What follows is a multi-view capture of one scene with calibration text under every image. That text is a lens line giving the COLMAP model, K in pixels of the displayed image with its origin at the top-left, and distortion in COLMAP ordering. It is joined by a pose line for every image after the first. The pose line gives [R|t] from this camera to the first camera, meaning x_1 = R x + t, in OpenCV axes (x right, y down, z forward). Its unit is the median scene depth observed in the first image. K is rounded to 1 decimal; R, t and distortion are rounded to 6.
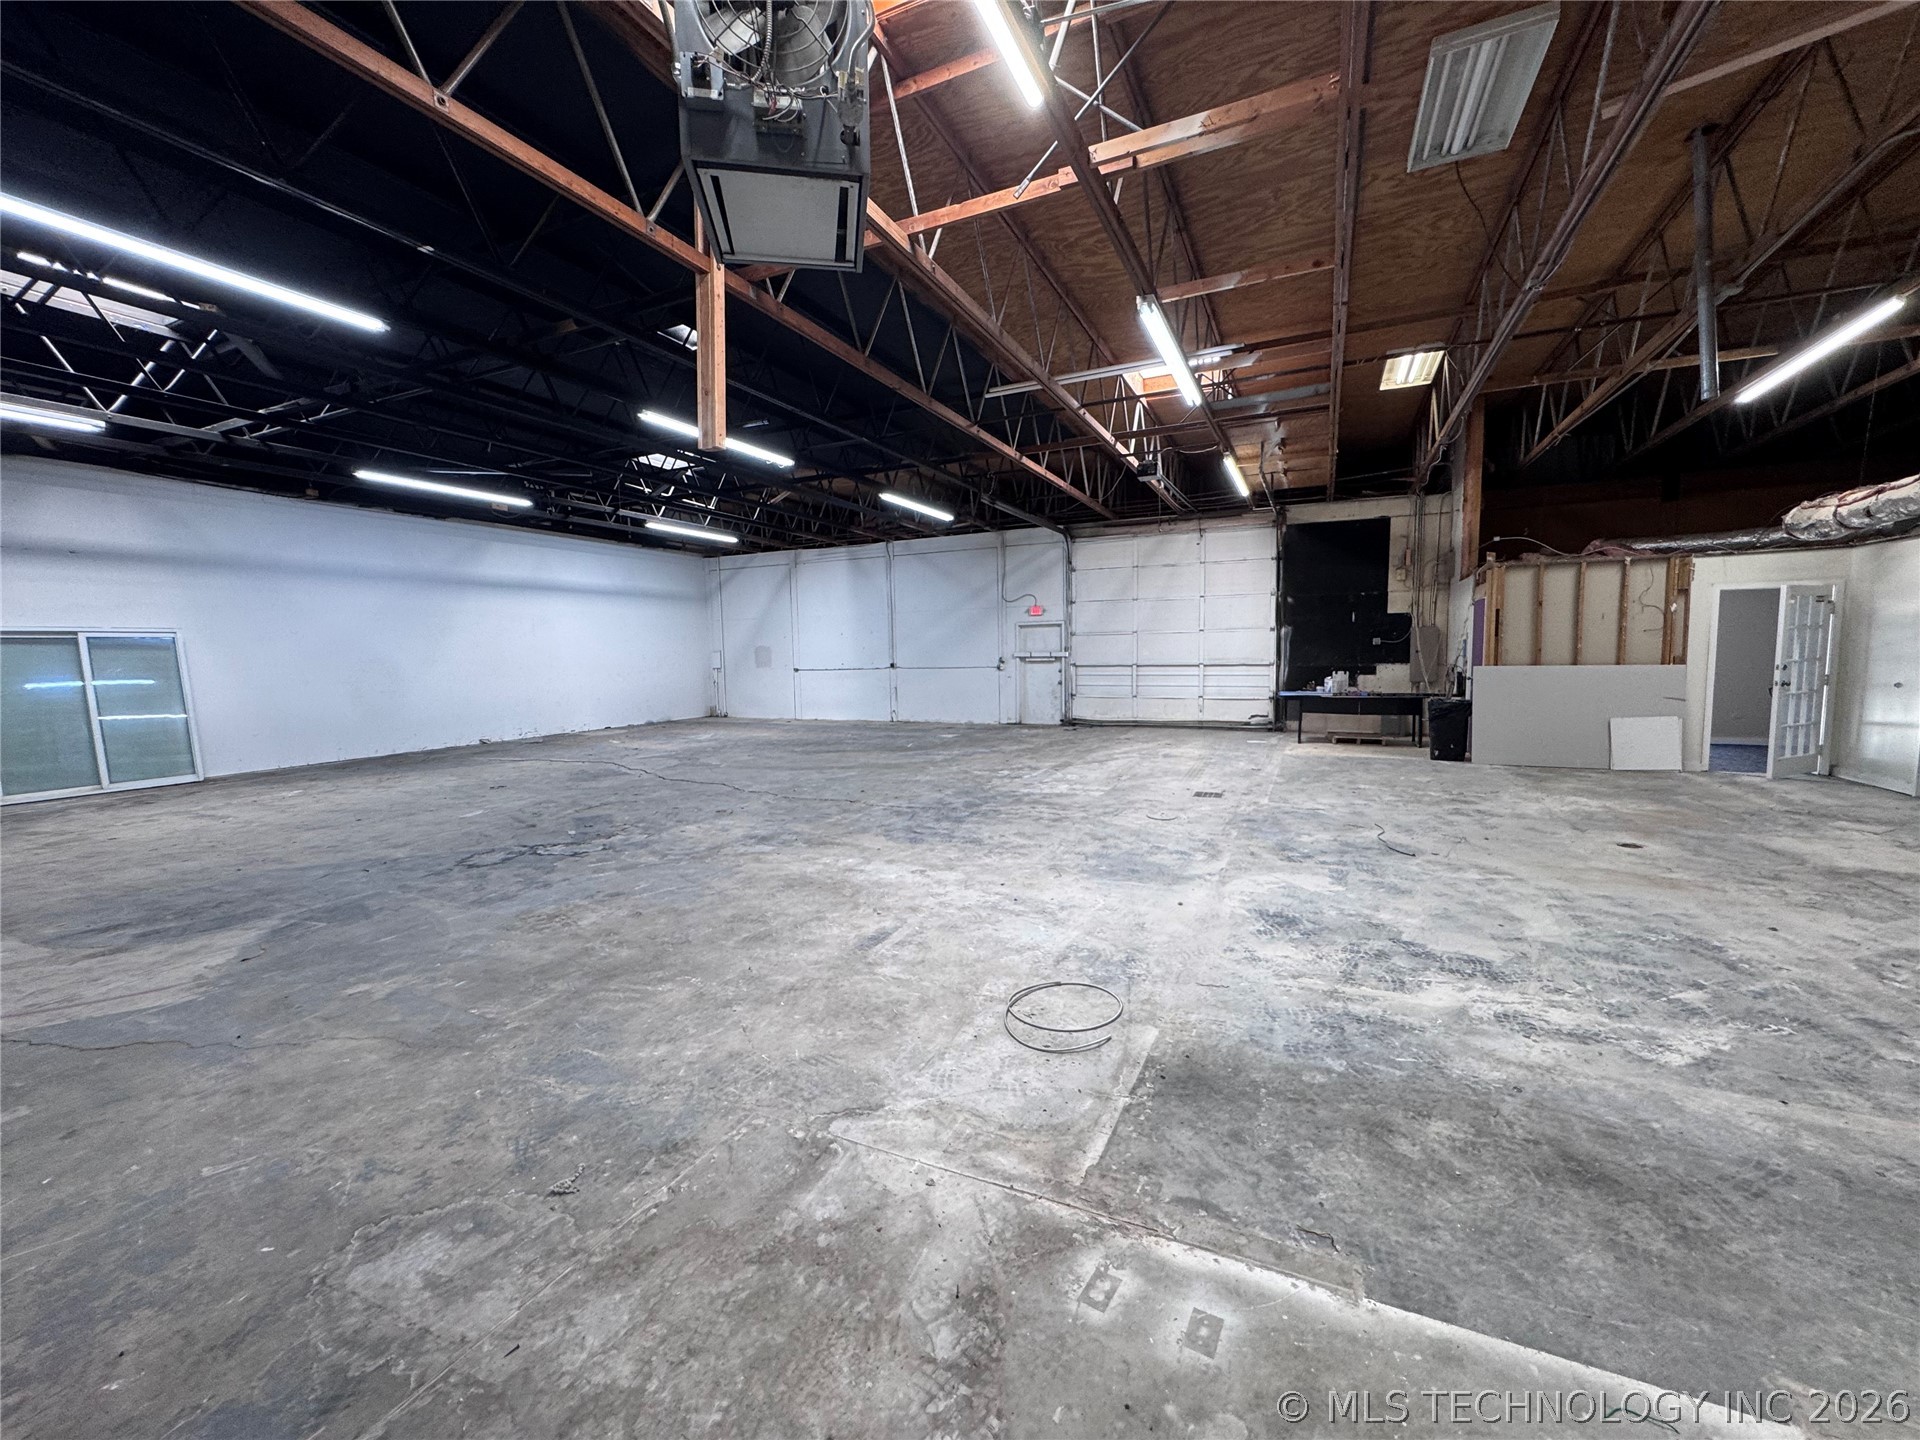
lens RADIAL K [[766.4, 0, 957.9], [0, 766.4, 715.9], [0, 0, 1]] dist [-0.003714, 0.000498]
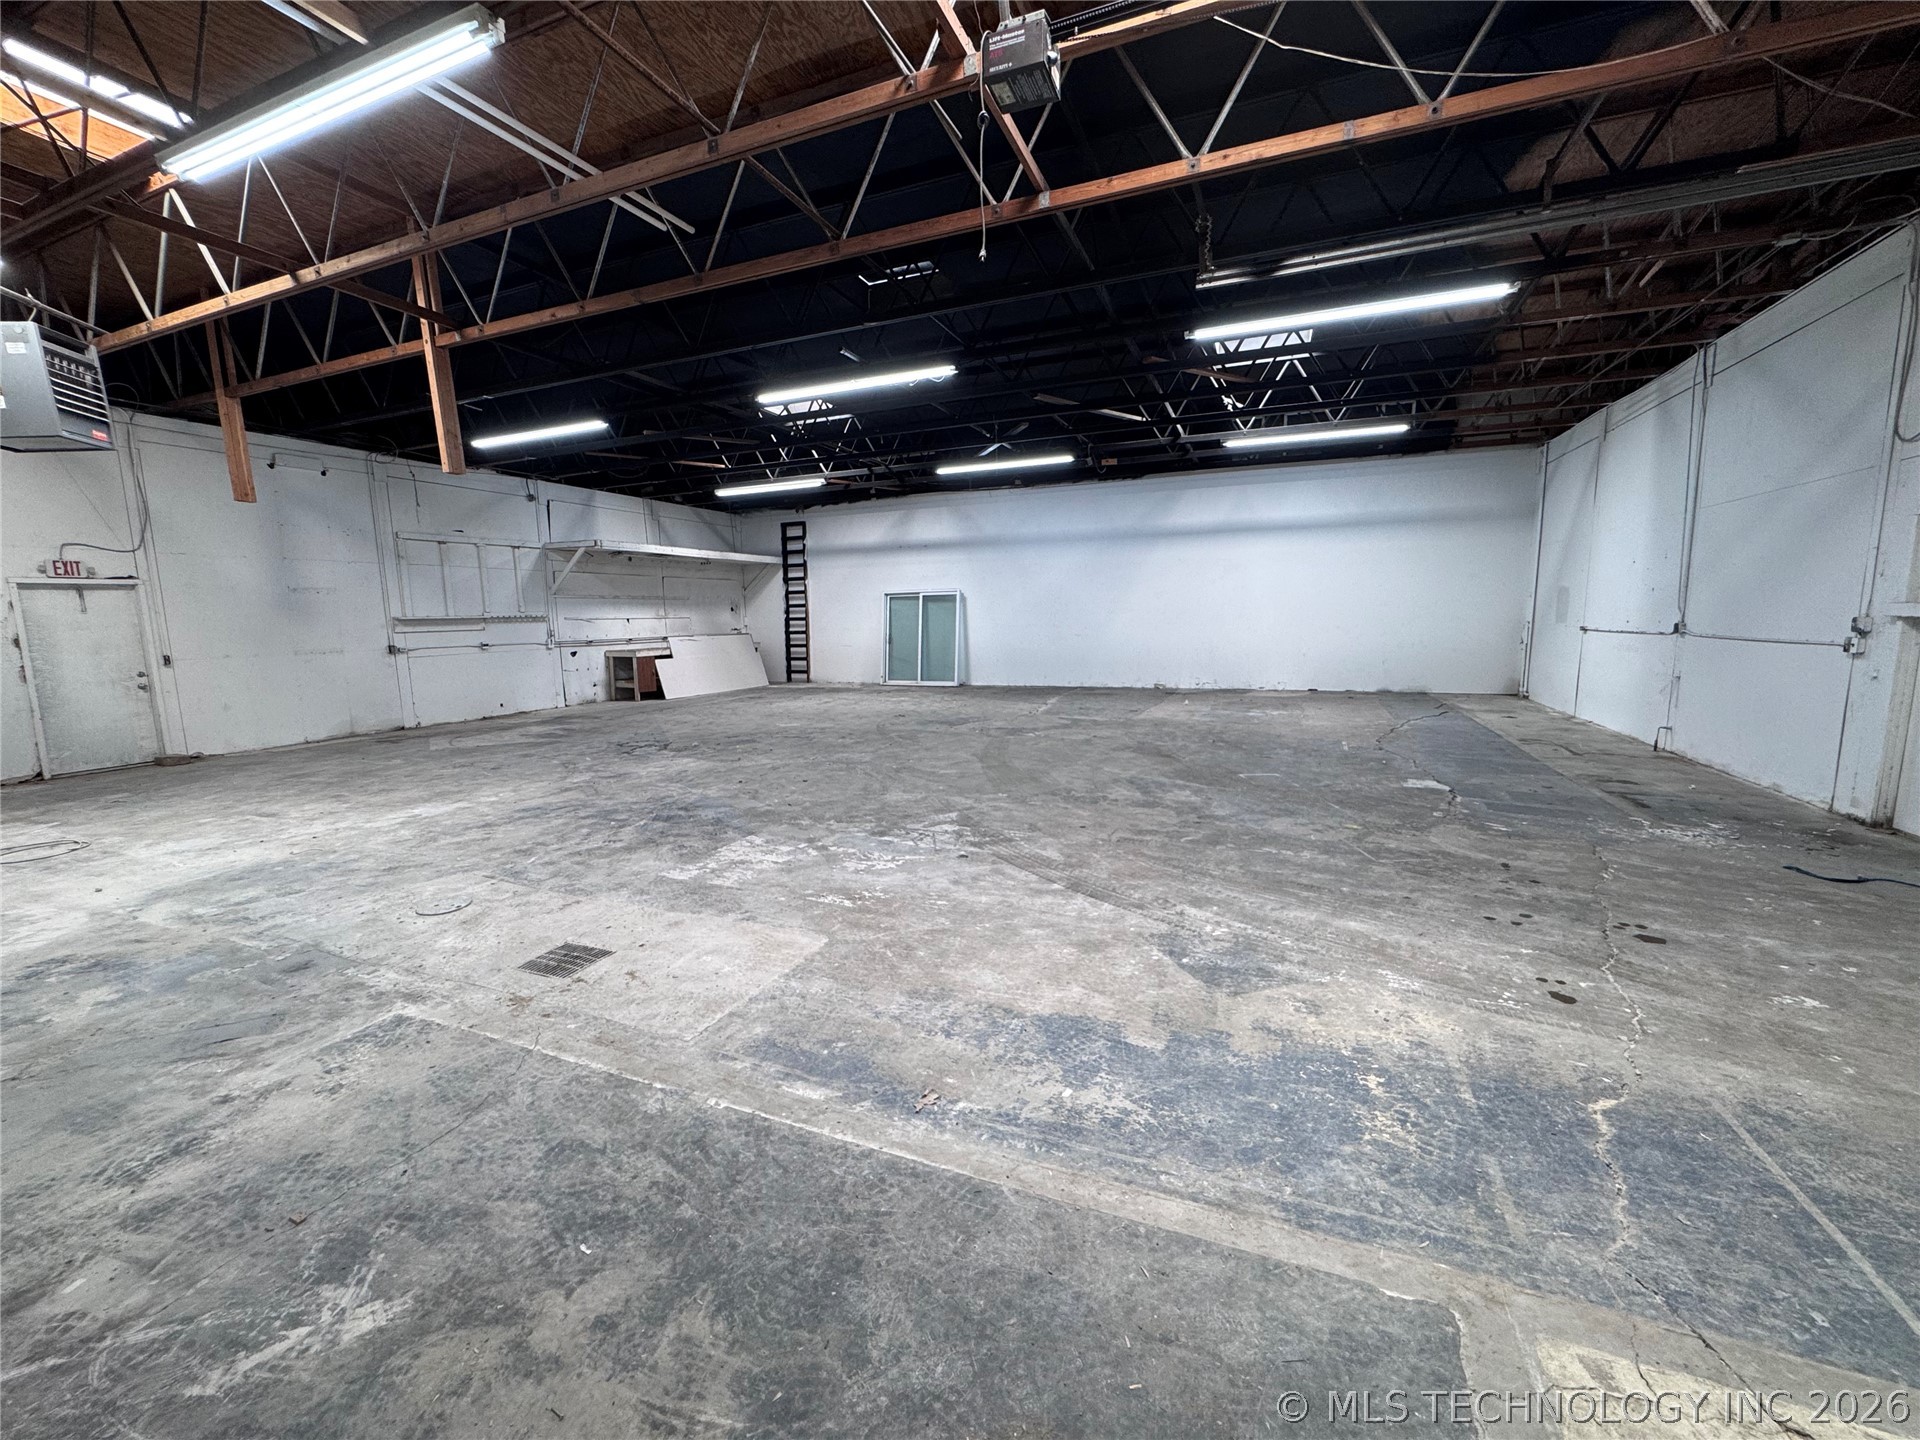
lens RADIAL K [[766.4, 0, 958.5], [0, 766.4, 720.1], [0, 0, 1]] dist [-0.003714, 0.000498]
pose [[0.048294, 0.156530, -0.986492, 0.547569], [-0.066745, 0.985942, 0.153176, -0.083657], [0.996601, 0.058446, 0.058063, 0.870823]]
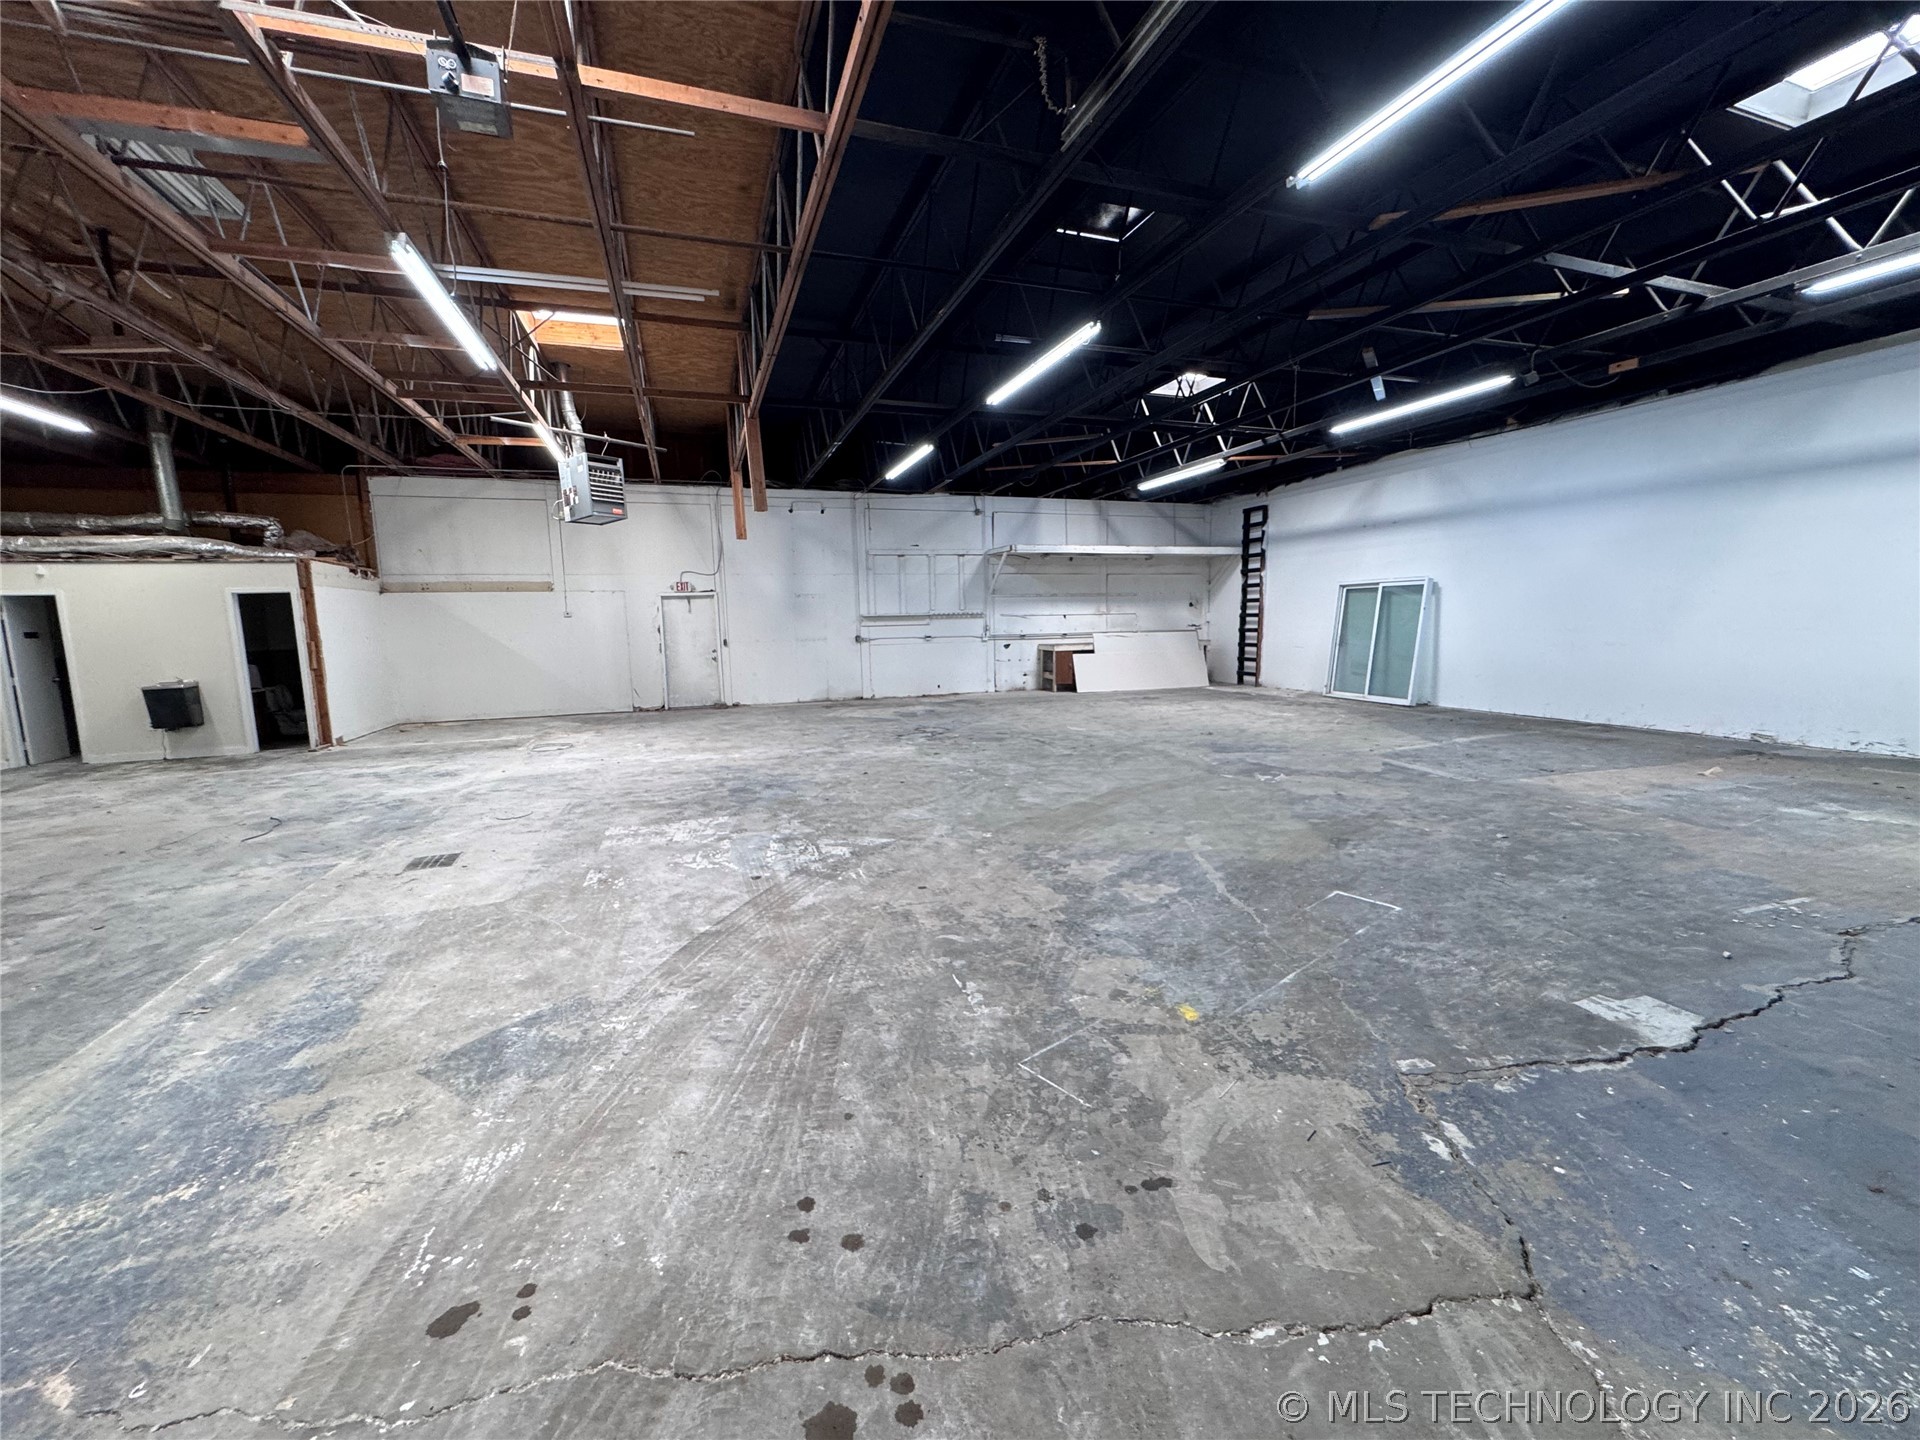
lens RADIAL K [[766.4, 0, 957.9], [0, 766.4, 721.3], [0, 0, 1]] dist [-0.003714, 0.000498]
pose [[-0.713006, 0.128219, -0.689335, 0.322398], [-0.026283, 0.977559, 0.209015, -0.116413], [0.700665, 0.167146, -0.693636, 1.271258]]
